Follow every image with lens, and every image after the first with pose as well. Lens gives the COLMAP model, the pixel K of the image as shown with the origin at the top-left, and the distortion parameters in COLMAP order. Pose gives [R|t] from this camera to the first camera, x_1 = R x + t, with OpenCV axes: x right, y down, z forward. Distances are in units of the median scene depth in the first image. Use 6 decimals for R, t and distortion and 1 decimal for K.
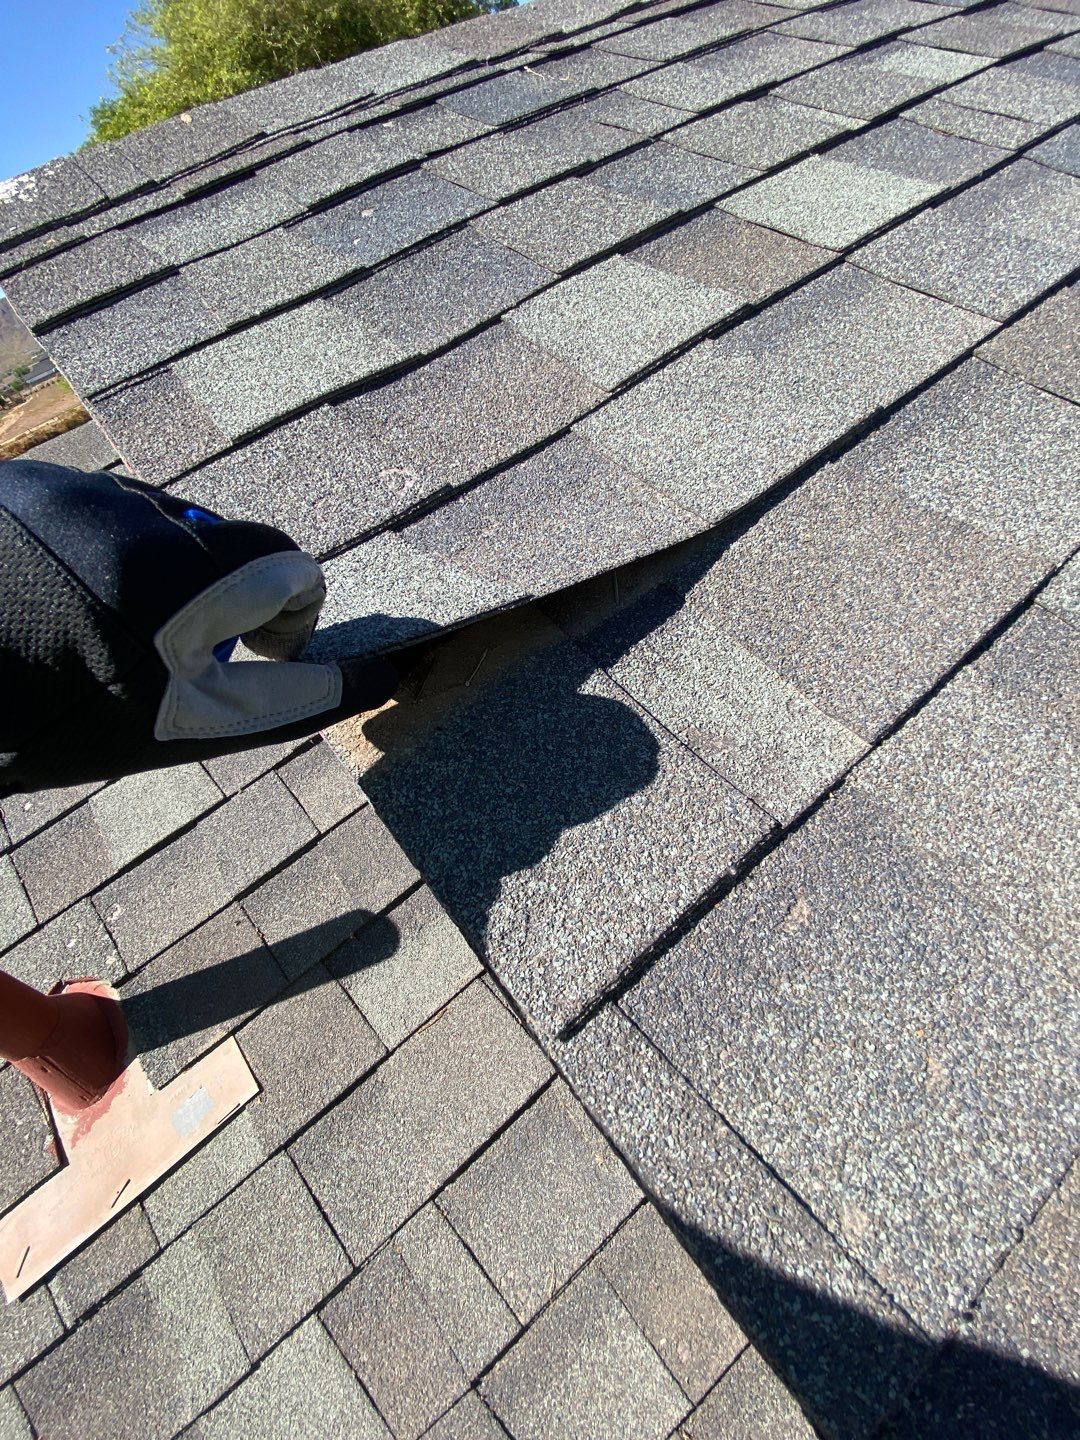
lens RADIAL K [[578.5, 0, 540.0], [0, 578.5, 720.0], [0, 0, 1]] dist [0.014797, -0.016255]
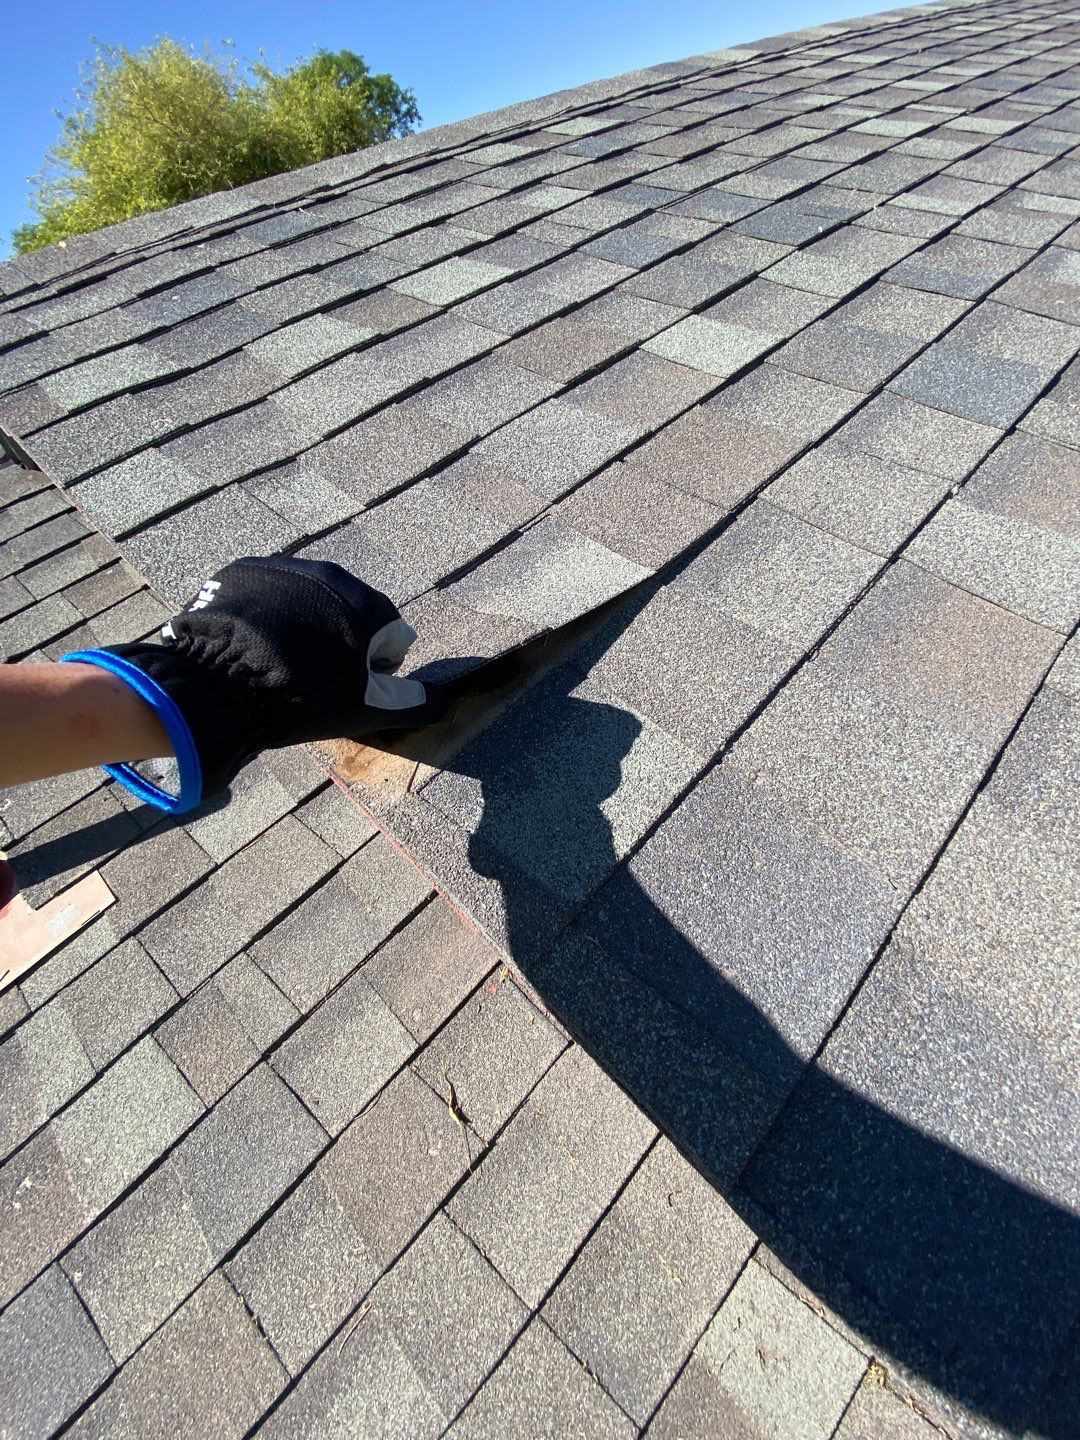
lens RADIAL K [[582.2, 0, 540.0], [0, 582.2, 720.0], [0, 0, 1]] dist [0.020669, -0.019987]
pose [[0.993352, -0.080437, 0.082349, 0.429545], [0.089389, 0.989734, -0.111516, 0.492705], [-0.072533, 0.118136, 0.990345, -0.475135]]
